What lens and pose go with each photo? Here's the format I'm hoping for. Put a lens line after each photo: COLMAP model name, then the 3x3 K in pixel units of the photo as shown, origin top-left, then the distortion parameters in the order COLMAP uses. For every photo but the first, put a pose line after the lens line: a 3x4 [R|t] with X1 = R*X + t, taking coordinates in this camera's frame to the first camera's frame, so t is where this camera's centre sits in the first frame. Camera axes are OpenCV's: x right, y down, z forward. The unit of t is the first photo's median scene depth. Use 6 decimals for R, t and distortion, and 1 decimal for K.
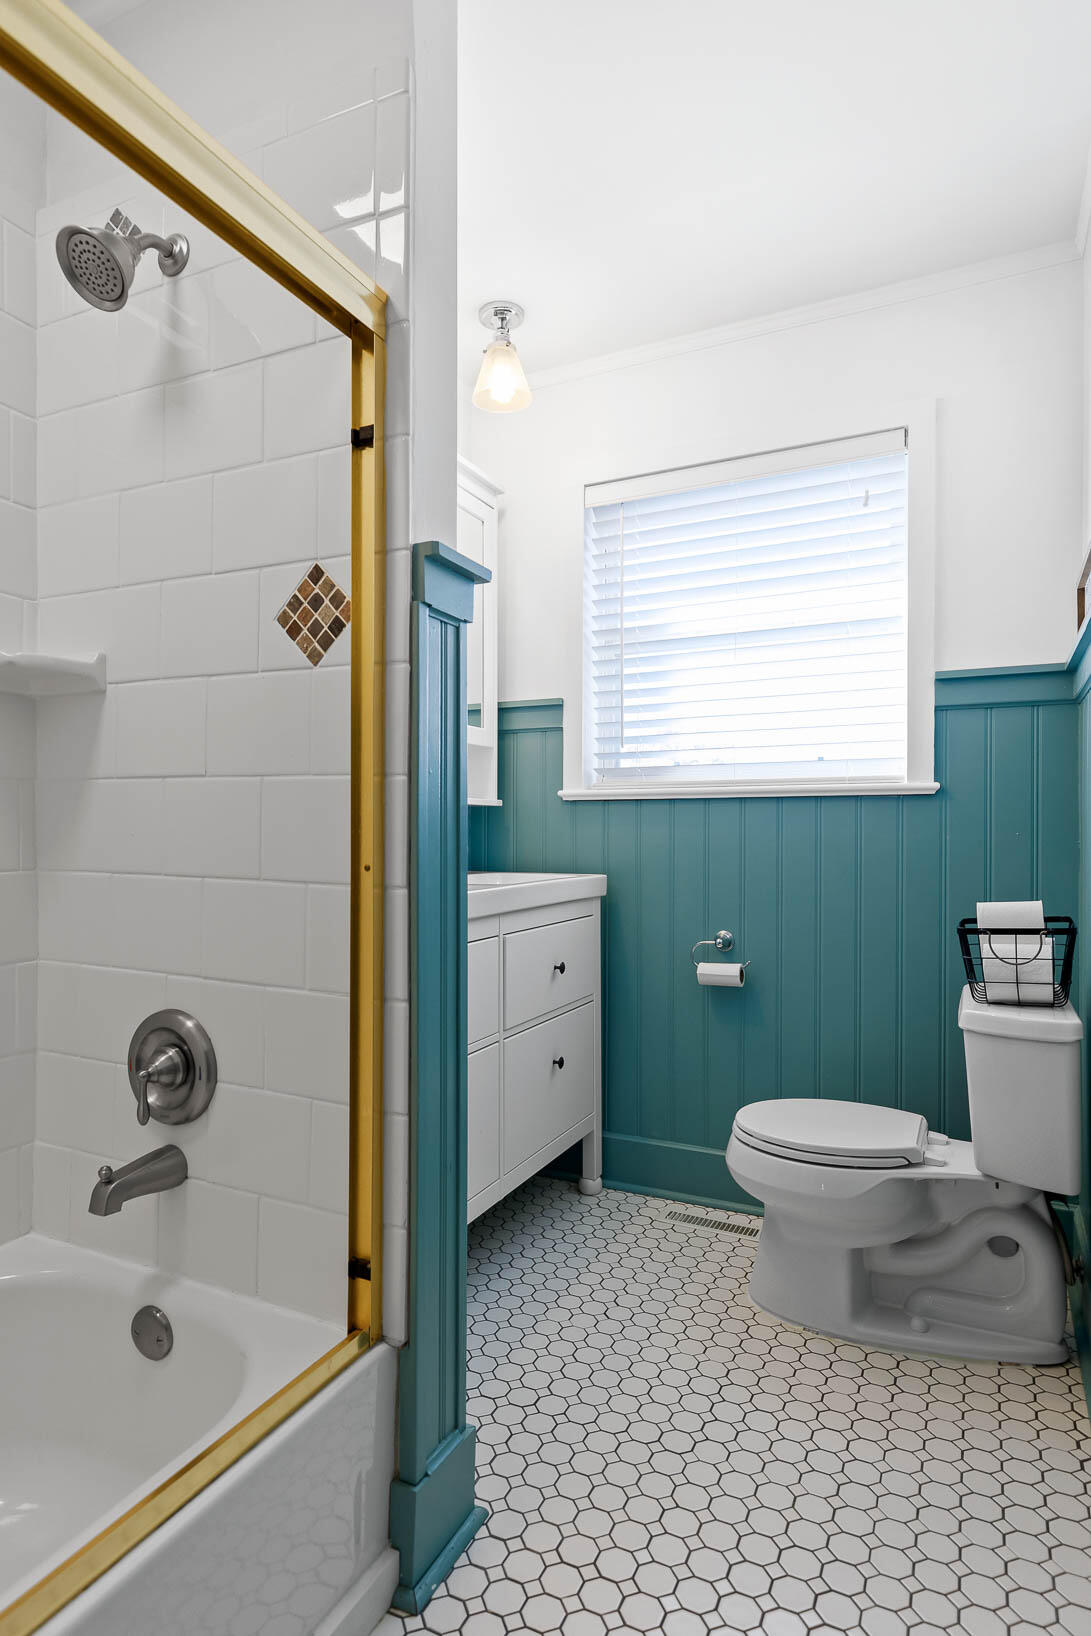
lens RADIAL K [[929.5, 0, 543.5], [0, 929.5, 821.3], [0, 0, 1]] dist [0.014840, 0.000308]
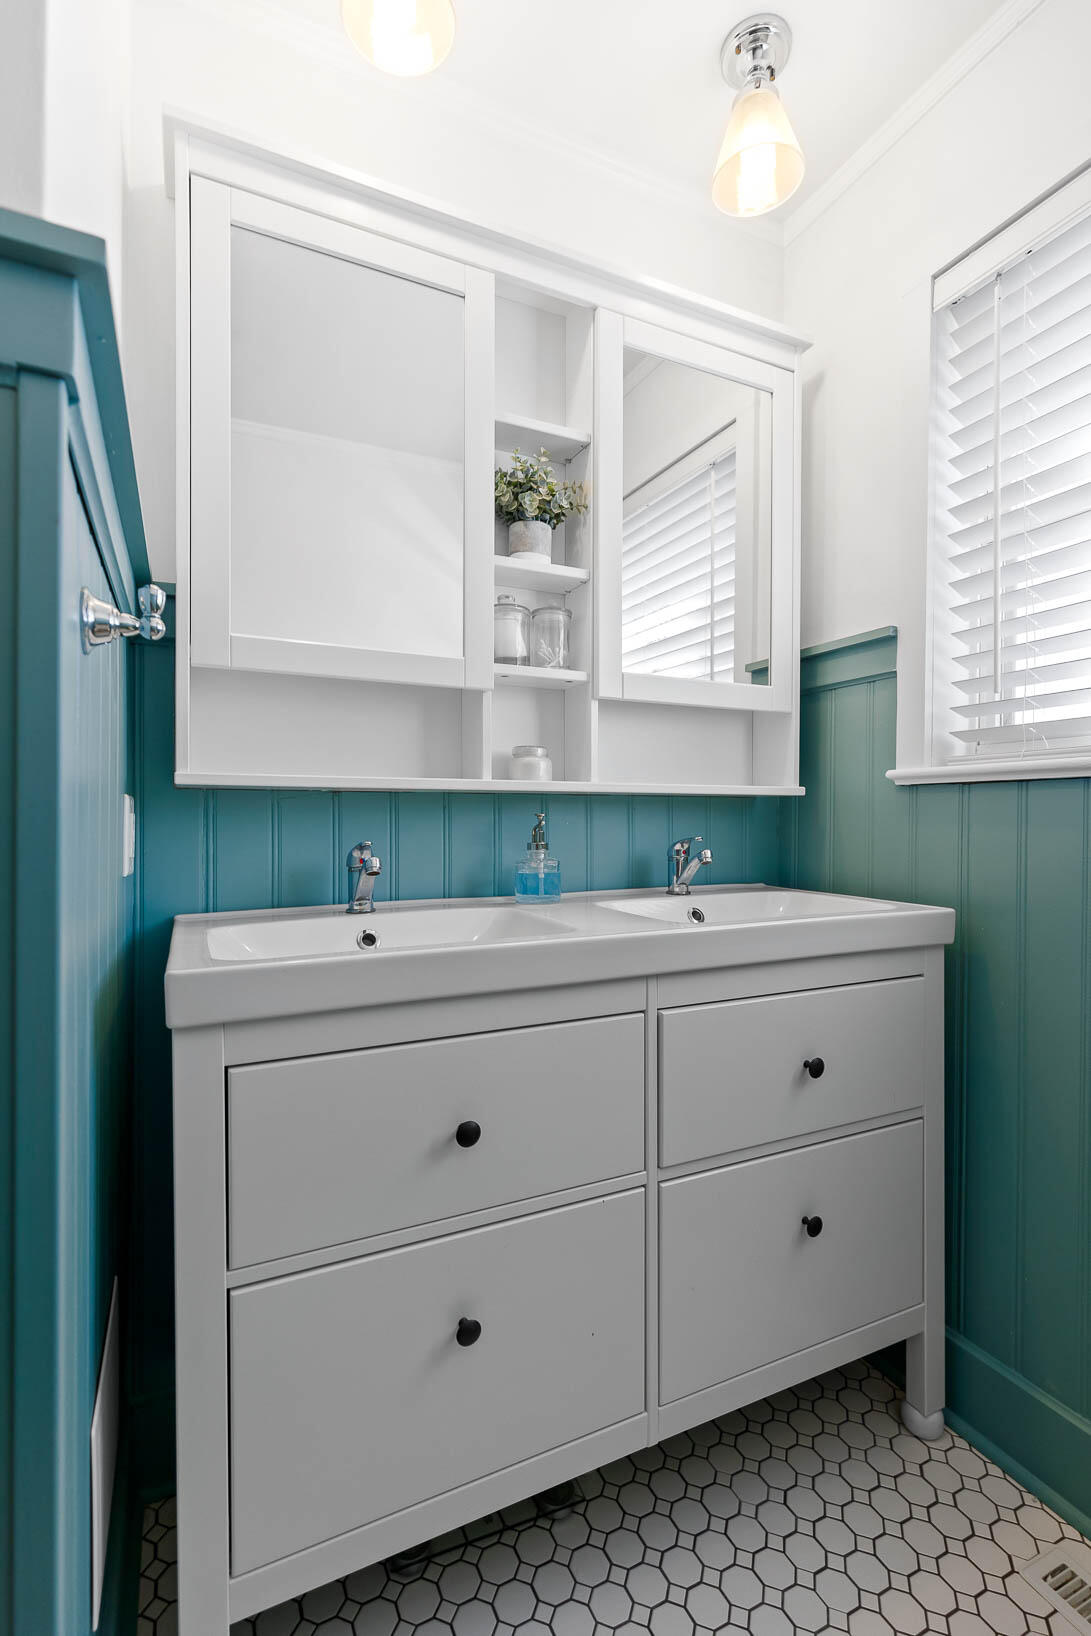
lens RADIAL K [[749.5, 0, 540.3], [0, 749.5, 824.0], [0, 0, 1]] dist [0.000077, 0.000164]
pose [[0.772364, -0.000674, -0.635180, 0.159021], [0.009535, 0.999899, 0.010534, -0.003683], [0.635109, -0.014193, 0.772292, 0.443671]]
